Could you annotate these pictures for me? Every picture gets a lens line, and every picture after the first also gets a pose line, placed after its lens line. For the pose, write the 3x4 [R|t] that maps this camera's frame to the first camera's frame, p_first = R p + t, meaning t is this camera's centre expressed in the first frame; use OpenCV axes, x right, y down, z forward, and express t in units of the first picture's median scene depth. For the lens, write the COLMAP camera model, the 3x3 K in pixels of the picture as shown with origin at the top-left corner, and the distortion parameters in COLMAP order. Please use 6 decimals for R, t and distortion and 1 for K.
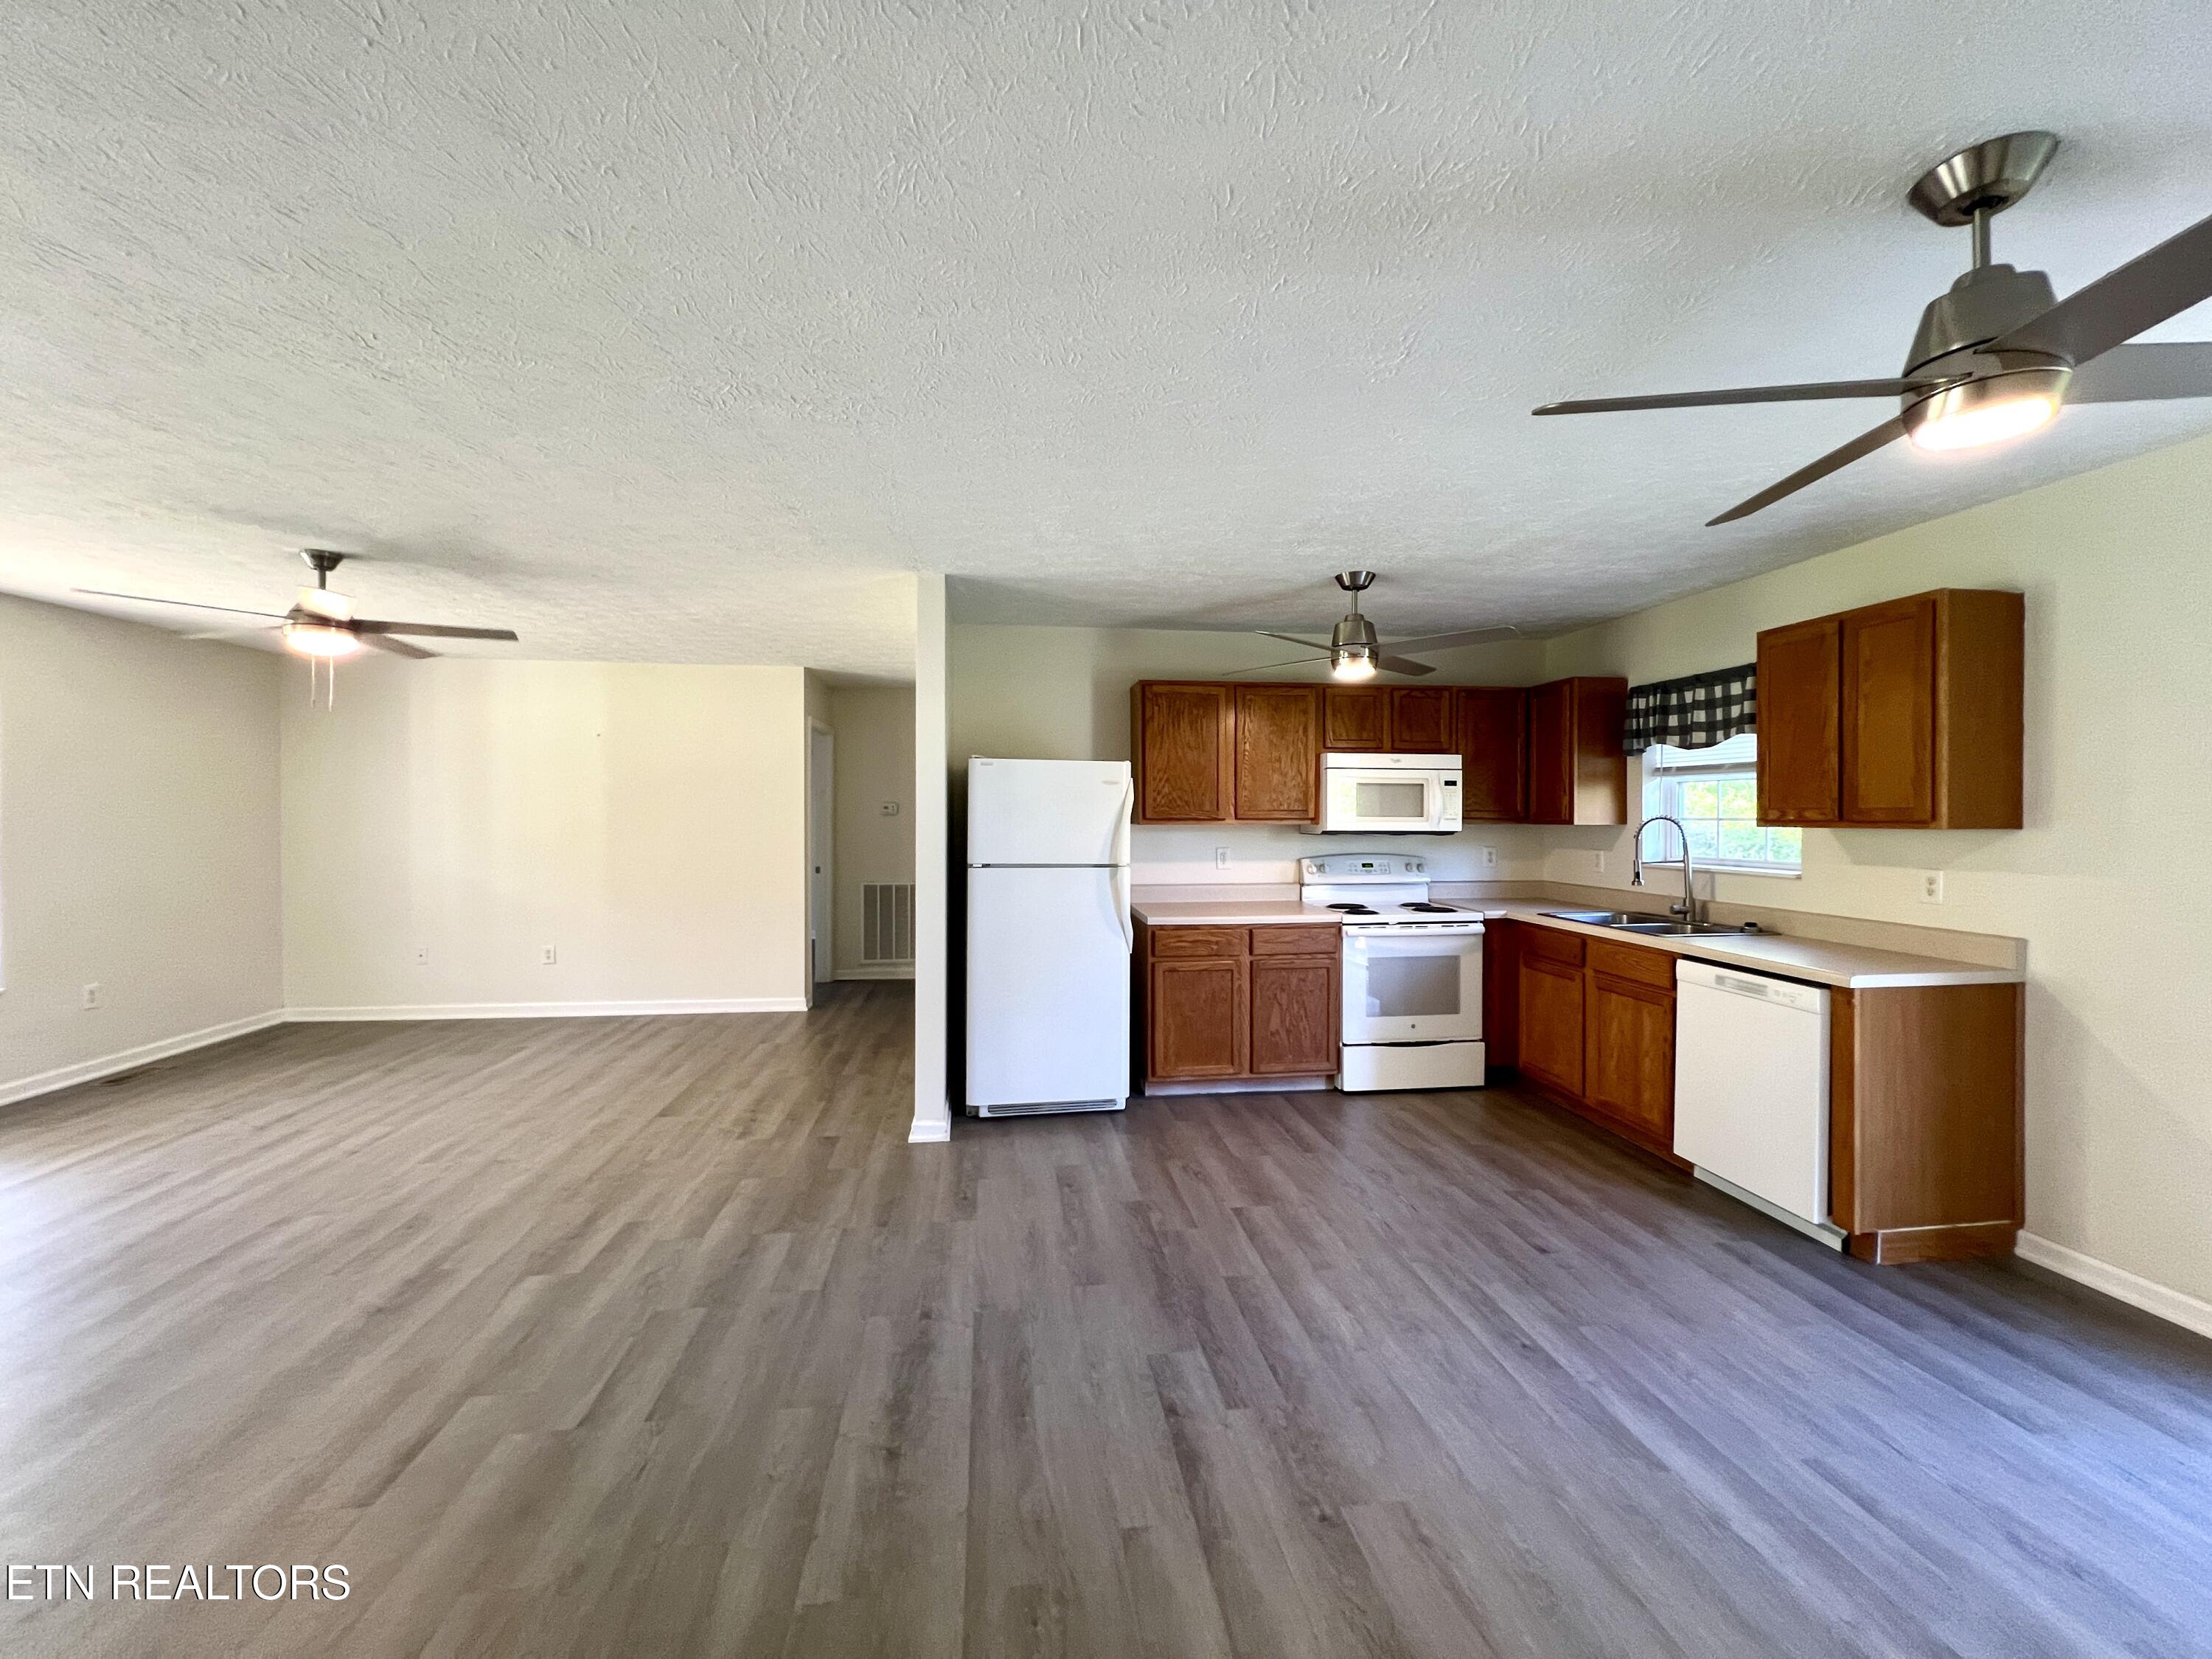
lens RADIAL K [[884.0, 0, 1101.1], [0, 884.0, 821.1], [0, 0, 1]] dist [-0.002466, 0.000897]
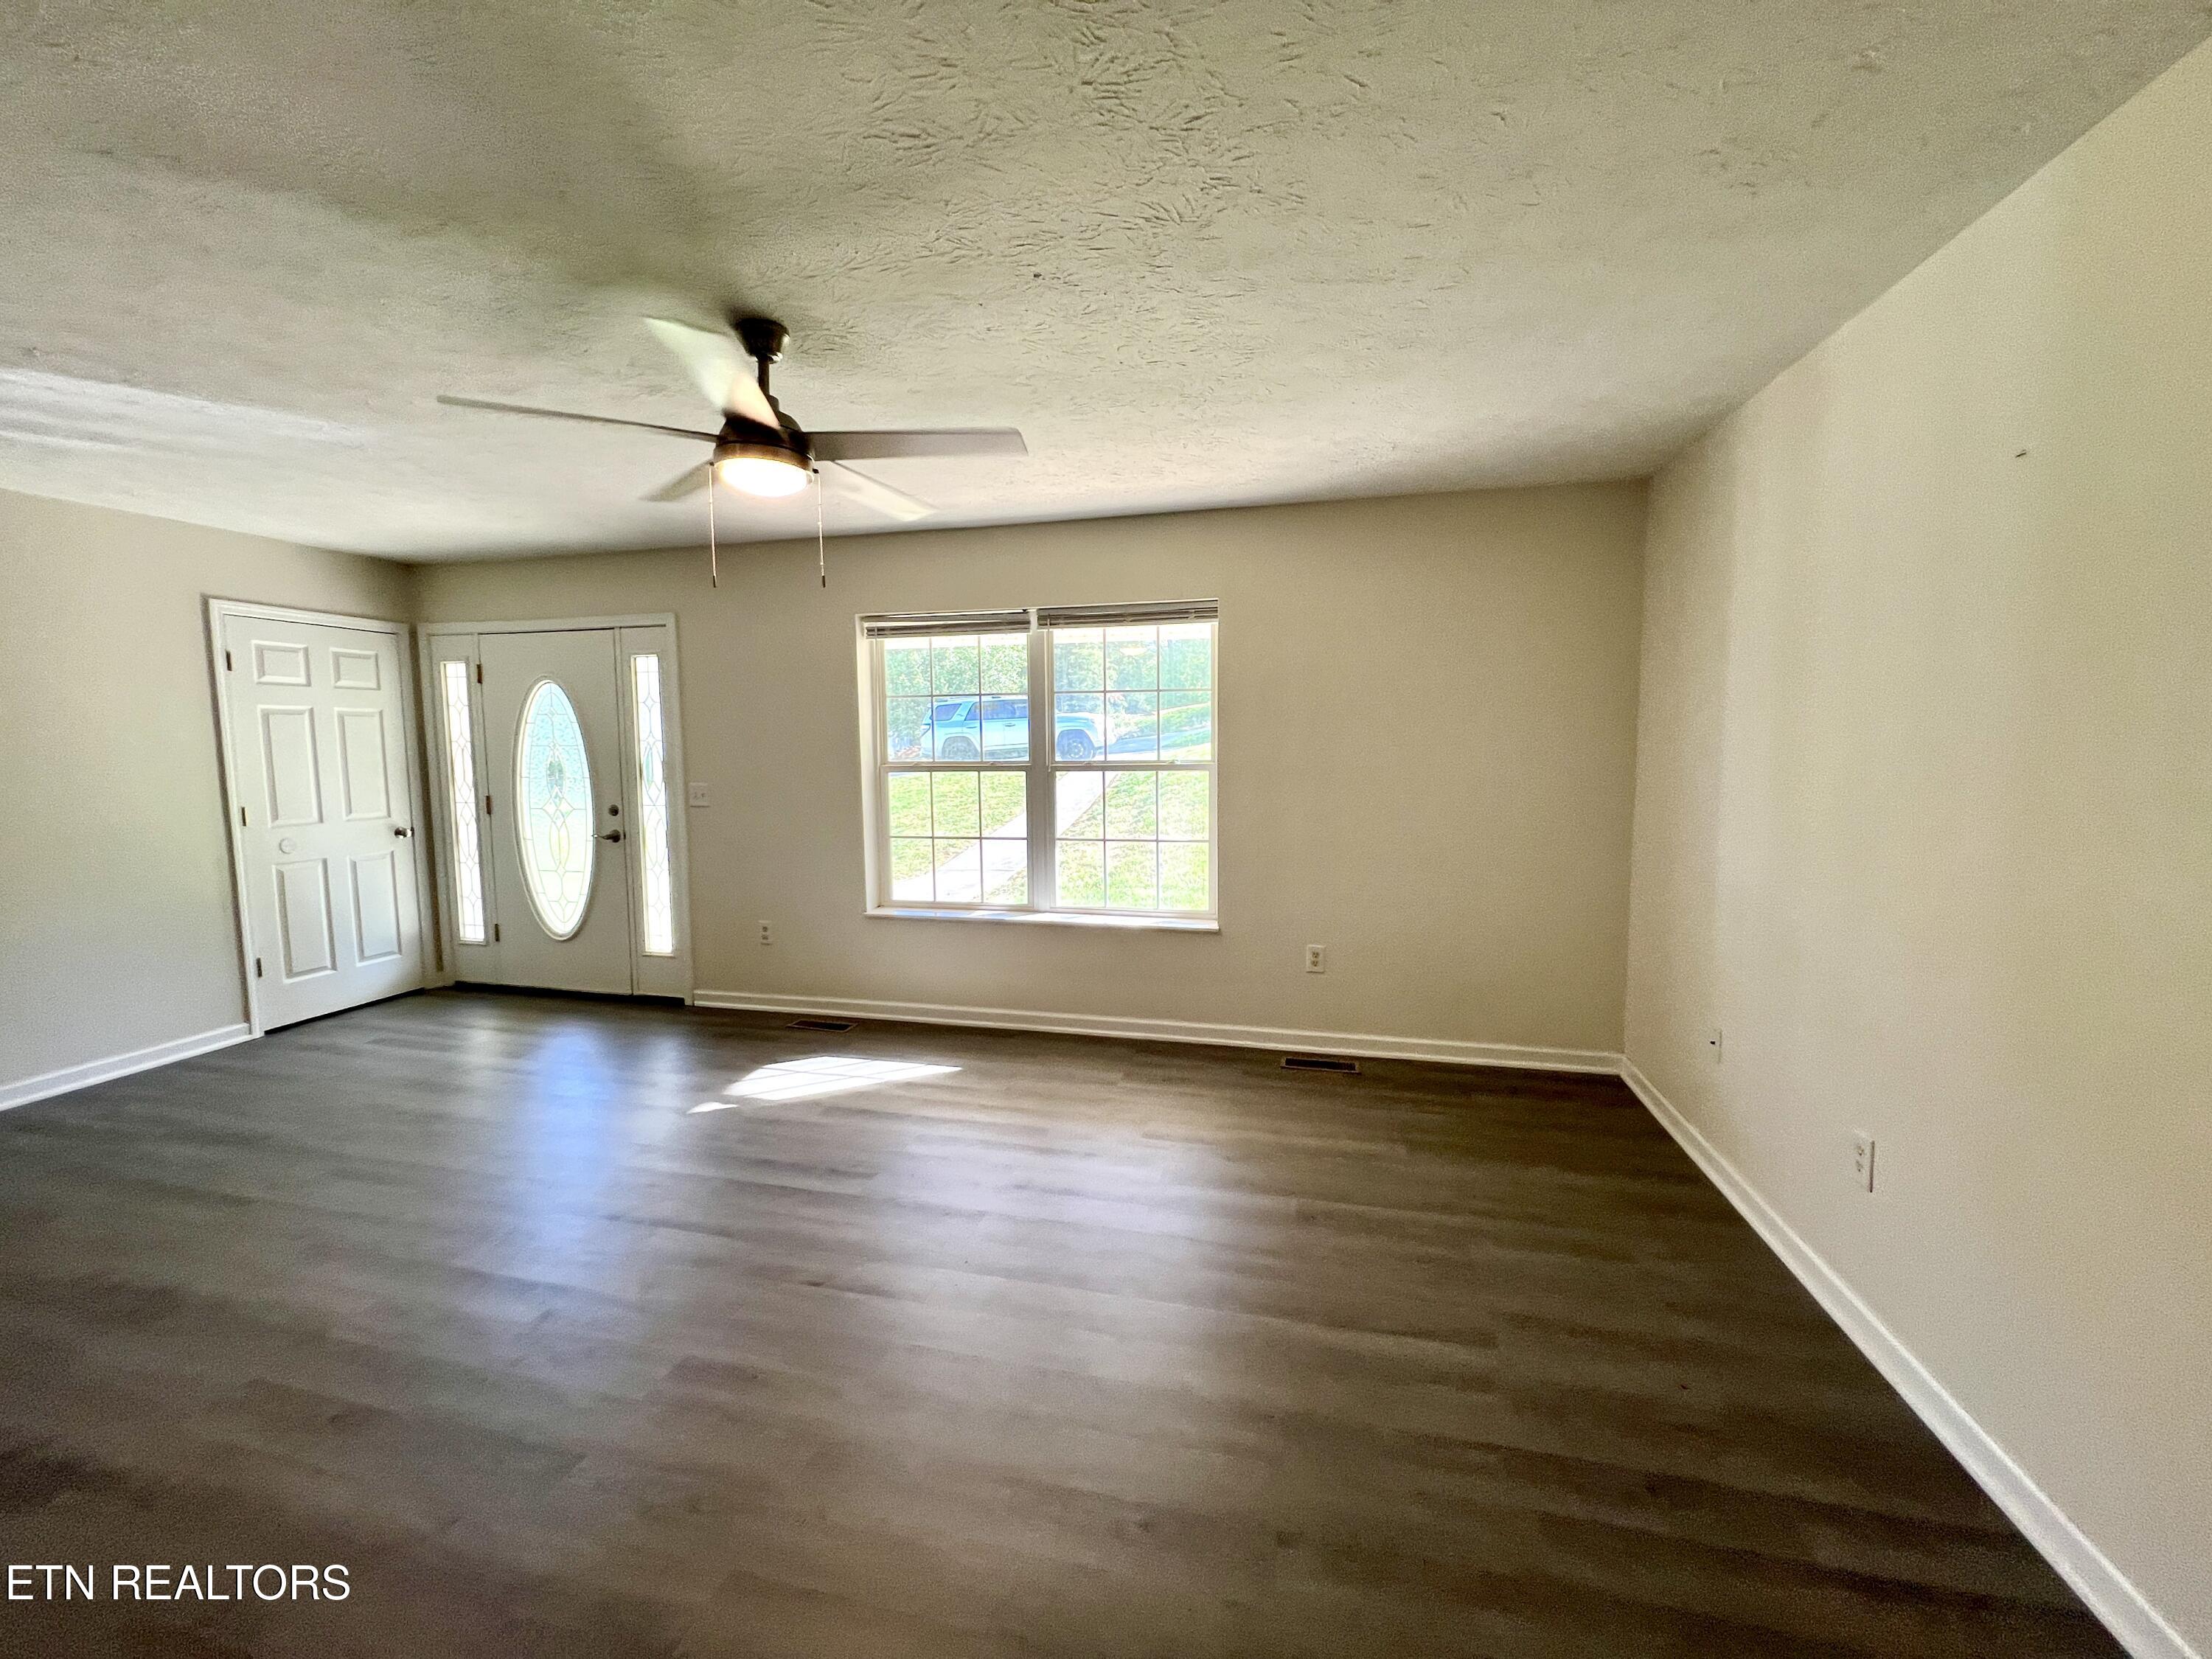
lens RADIAL K [[884.0, 0, 1098.3], [0, 884.0, 825.6], [0, 0, 1]] dist [-0.002466, 0.000897]
pose [[-0.358724, 0.089017, -0.929189, -0.334847], [-0.000690, 0.995417, 0.095628, -0.015809], [0.933443, 0.034945, -0.357019, 1.334422]]
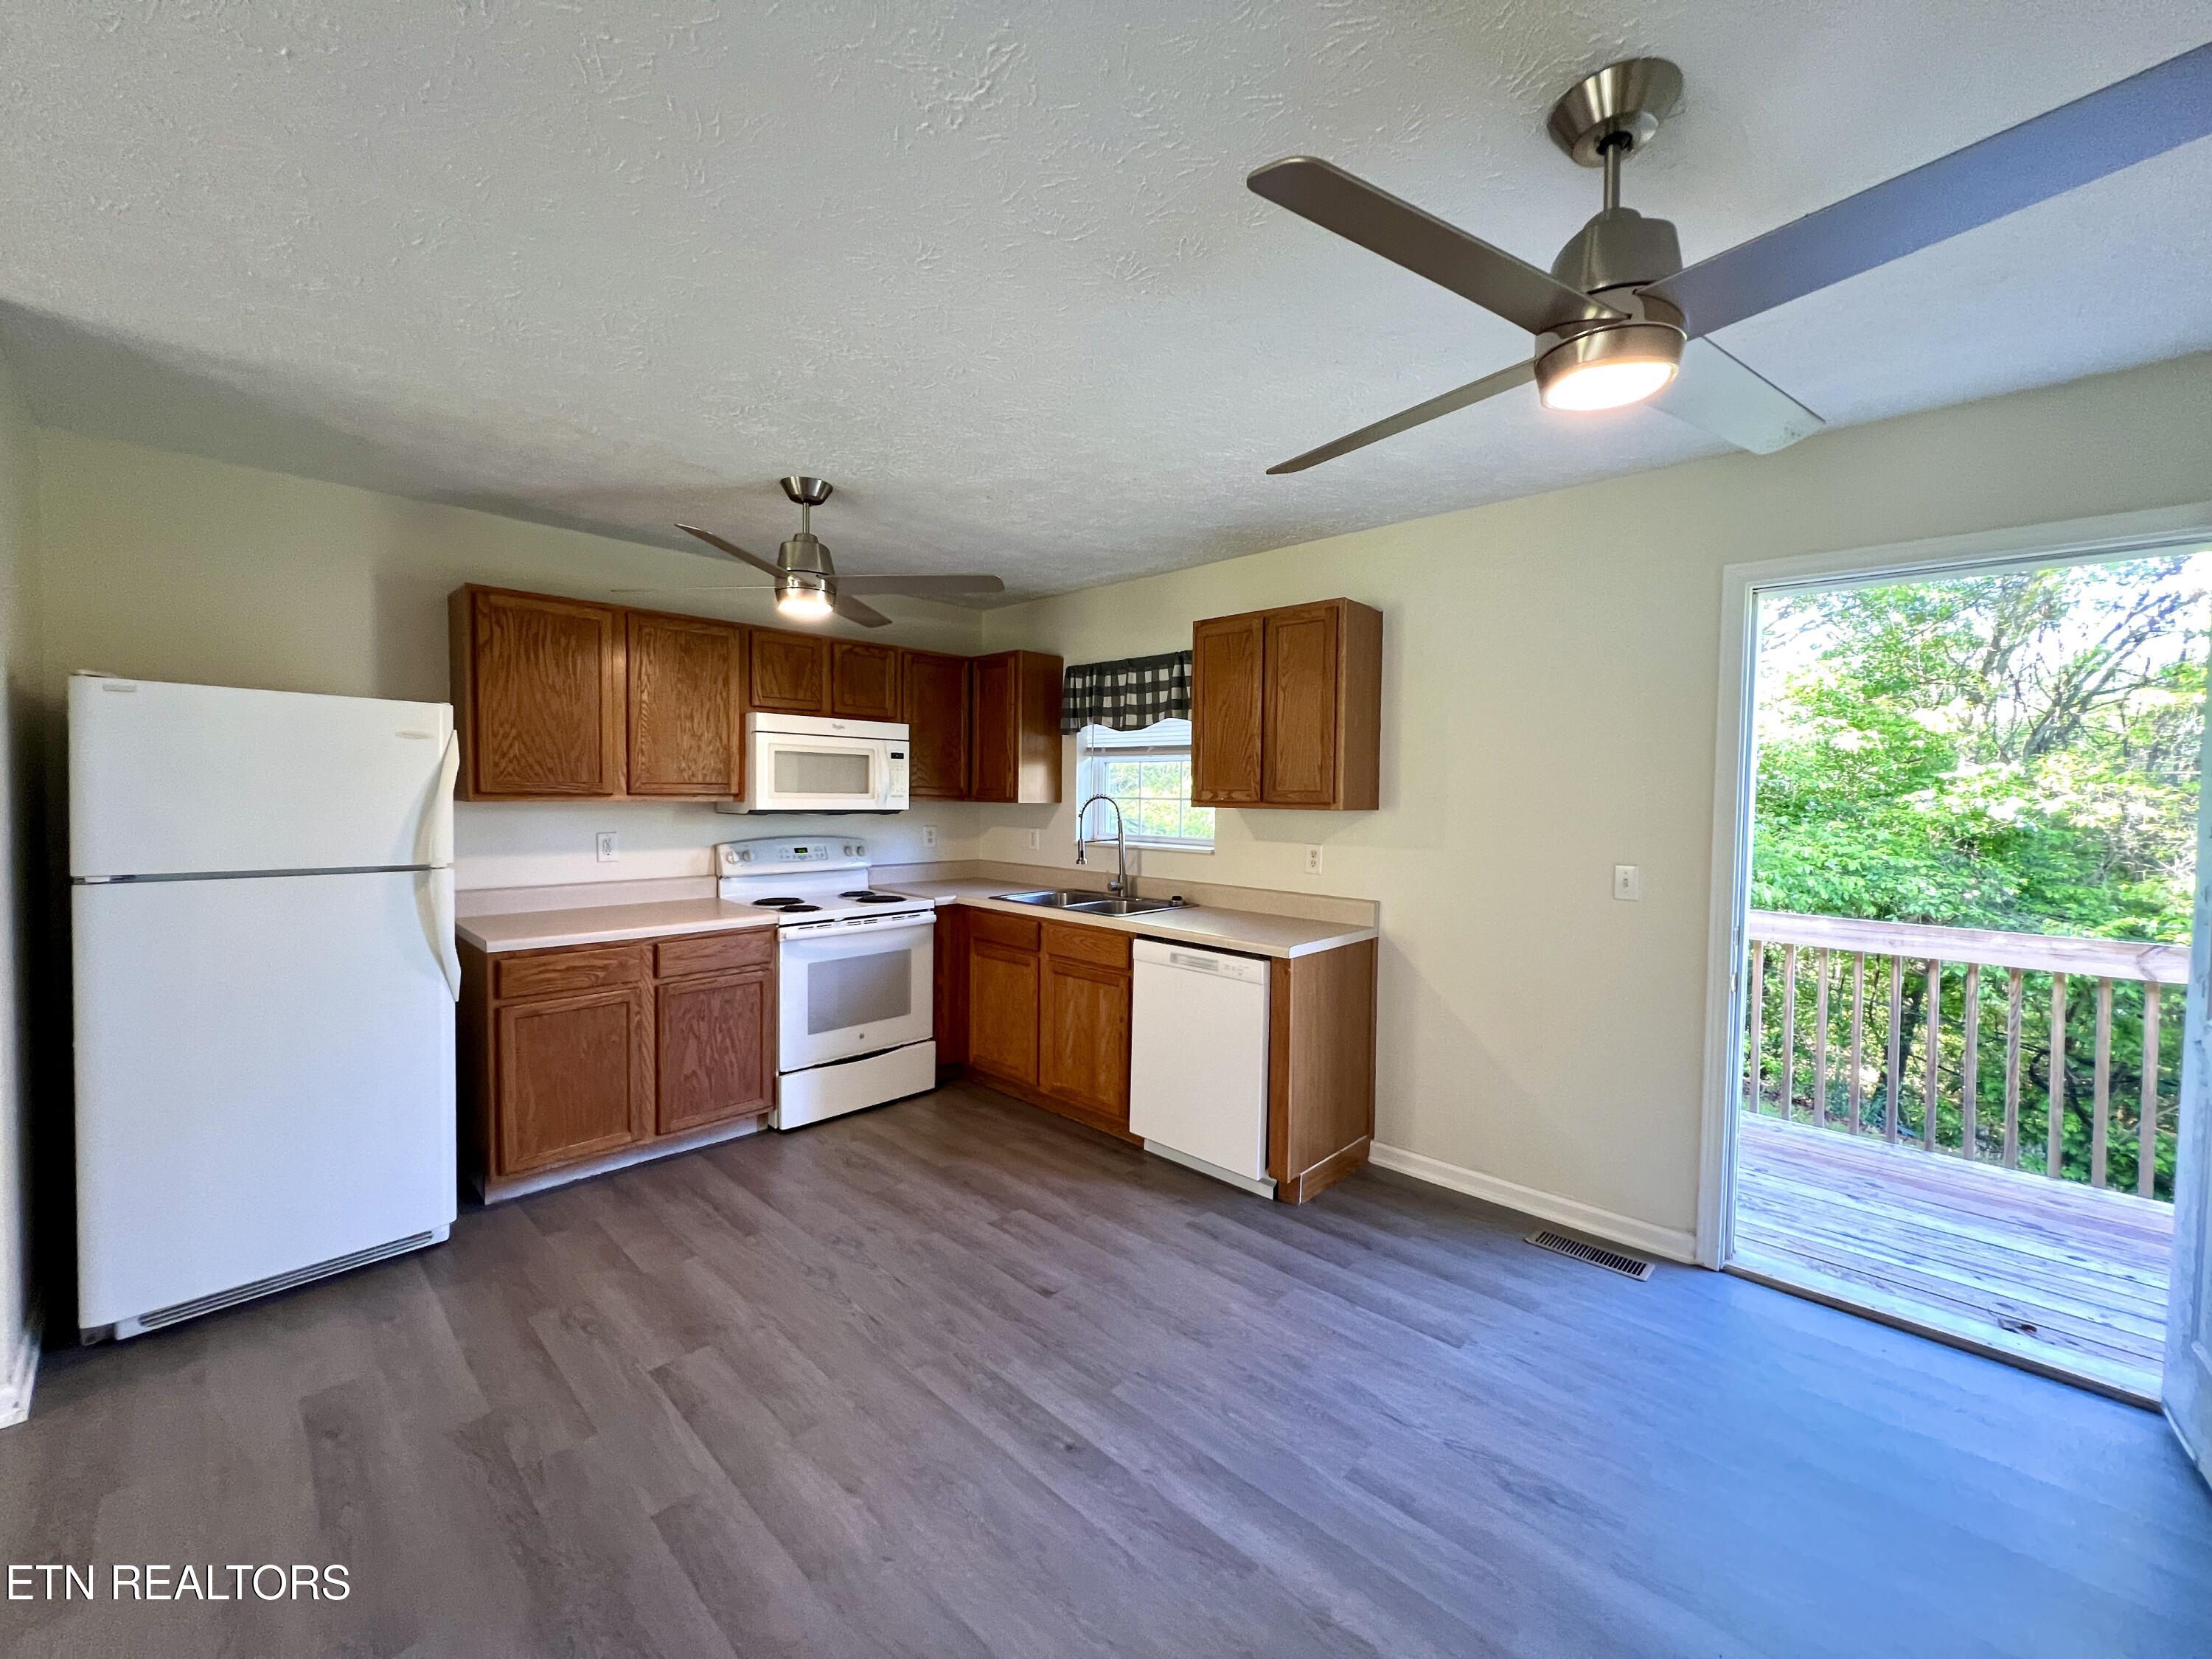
lens RADIAL K [[884.0, 0, 1099.9], [0, 884.0, 822.0], [0, 0, 1]] dist [-0.002466, 0.000897]
pose [[0.781273, -0.012017, 0.624074, -0.000492], [-0.007977, 0.999541, 0.029234, -0.004862], [-0.624139, -0.027818, 0.780818, 0.220342]]
